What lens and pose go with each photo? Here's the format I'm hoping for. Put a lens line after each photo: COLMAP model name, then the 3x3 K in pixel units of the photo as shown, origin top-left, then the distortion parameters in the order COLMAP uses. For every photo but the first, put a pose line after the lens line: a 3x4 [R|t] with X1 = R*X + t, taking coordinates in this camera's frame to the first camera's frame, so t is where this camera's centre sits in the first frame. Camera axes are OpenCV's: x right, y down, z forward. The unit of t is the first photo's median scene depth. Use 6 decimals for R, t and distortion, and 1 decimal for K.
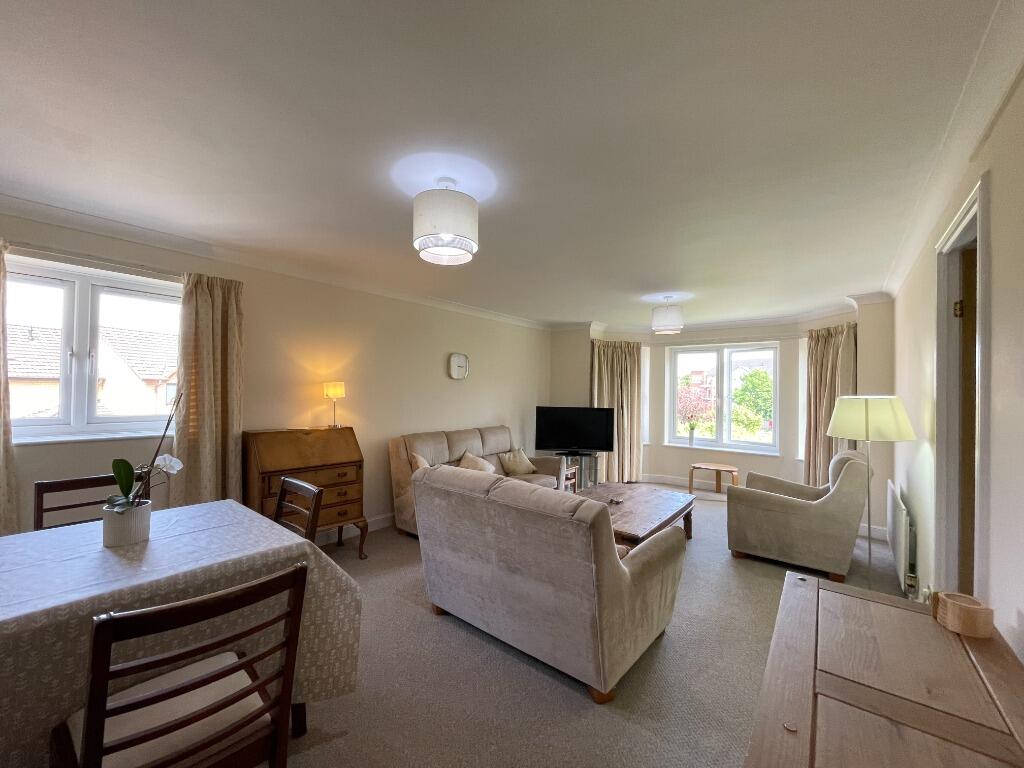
lens RADIAL K [[405.5, 0, 512.0], [0, 405.5, 384.0], [0, 0, 1]] dist [-0.000007, 0.000022]
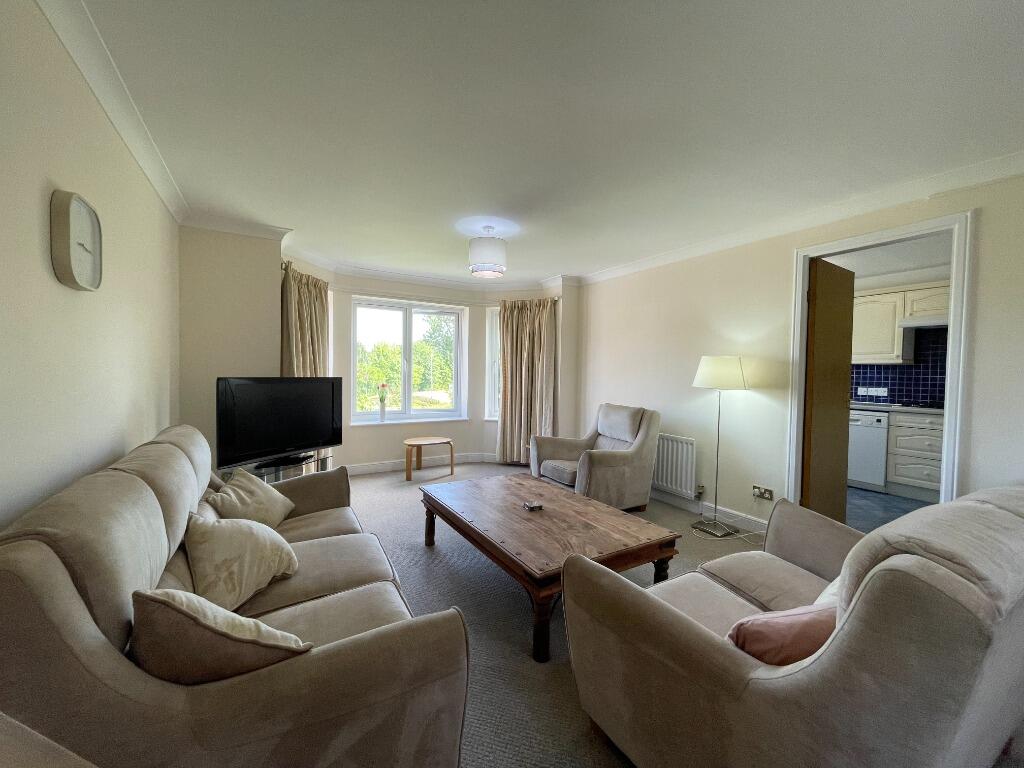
lens RADIAL K [[405.2, 0, 495.6], [0, 405.2, 384.8], [0, 0, 1]] dist [0.001899, 0.000235]
pose [[0.374456, -0.038761, 0.926434, -0.244873], [-0.025257, 0.998329, 0.051977, 0.031099], [-0.926901, -0.042862, 0.372851, 0.511201]]
